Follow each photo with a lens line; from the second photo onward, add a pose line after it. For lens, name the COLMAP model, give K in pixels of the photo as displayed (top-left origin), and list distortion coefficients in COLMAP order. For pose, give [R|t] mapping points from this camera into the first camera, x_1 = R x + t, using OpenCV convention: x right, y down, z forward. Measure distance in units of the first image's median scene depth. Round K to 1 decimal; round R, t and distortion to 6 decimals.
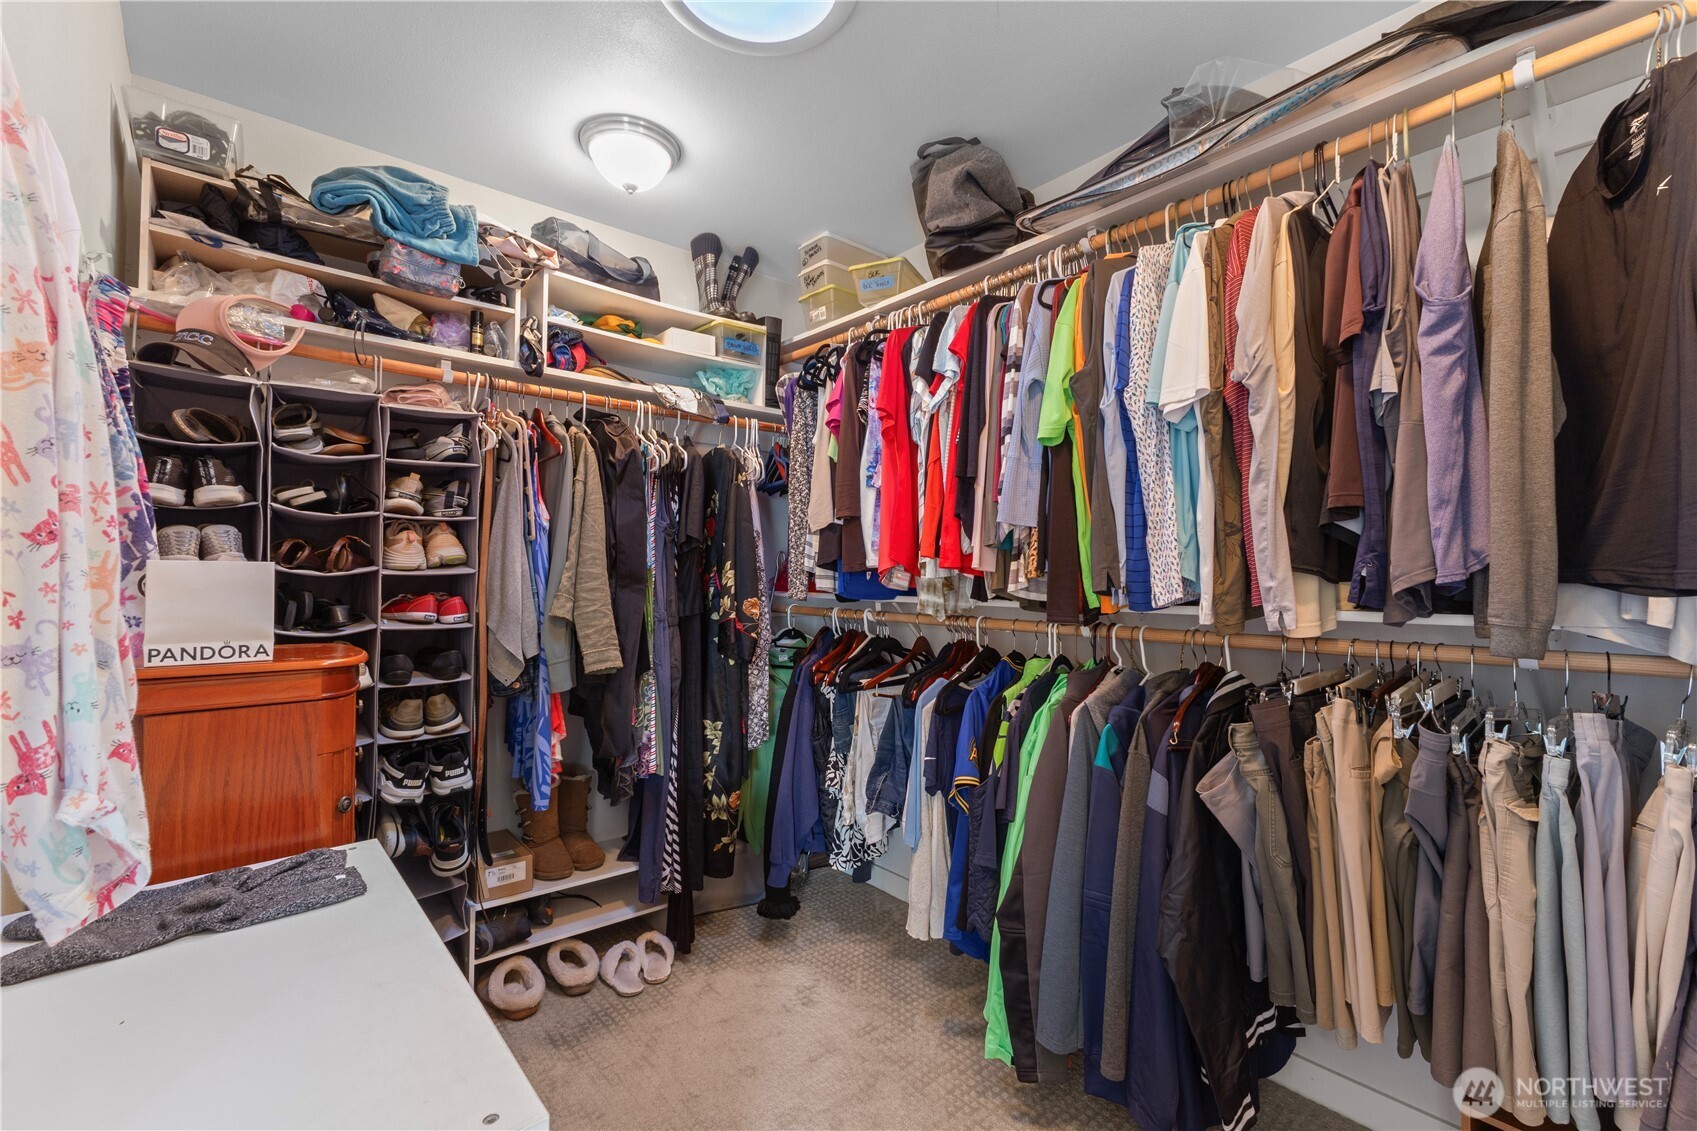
lens RADIAL K [[741.4, 0, 850.8], [0, 741.4, 564.1], [0, 0, 1]] dist [0.003033, 0.000072]
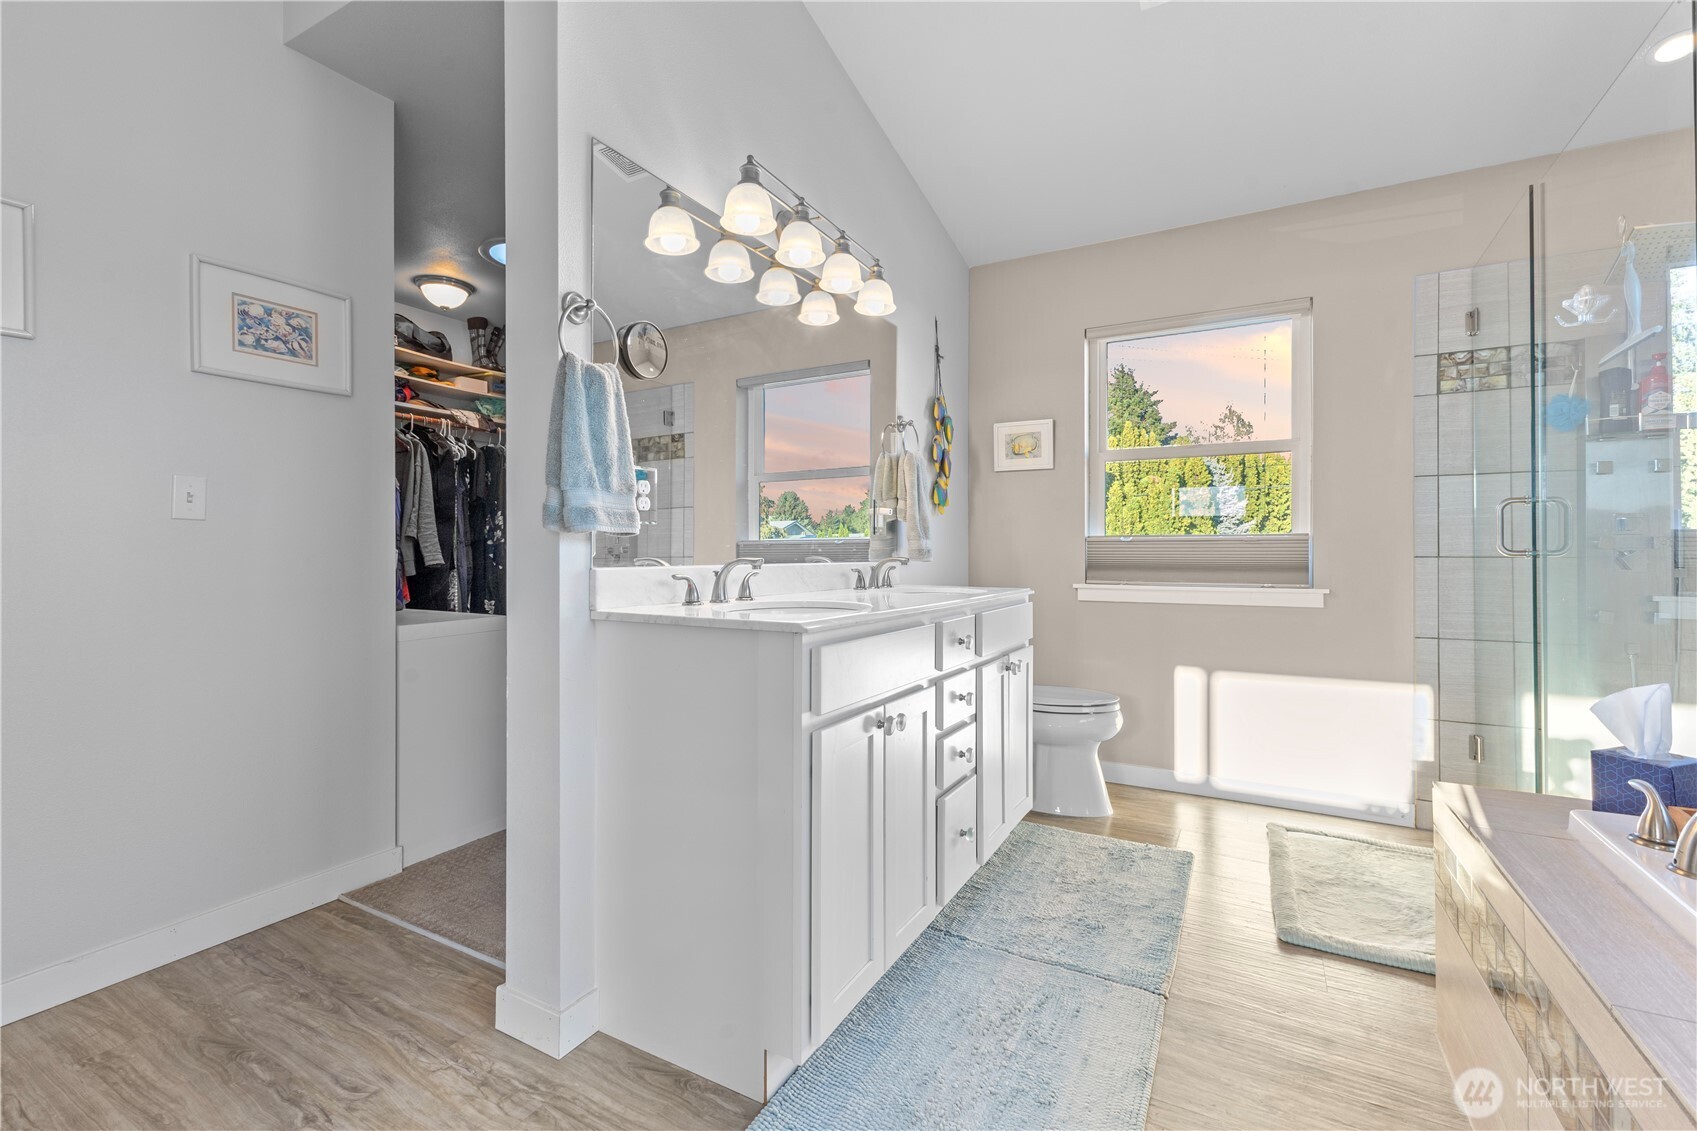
lens RADIAL K [[741.5, 0, 851.6], [0, 741.5, 554.9], [0, 0, 1]] dist [-0.000511, -0.000173]
pose [[0.933056, -0.002147, 0.359725, -0.014248], [-0.004872, 0.999815, 0.018605, 0.064190], [-0.359698, -0.019112, 0.932873, -0.993425]]
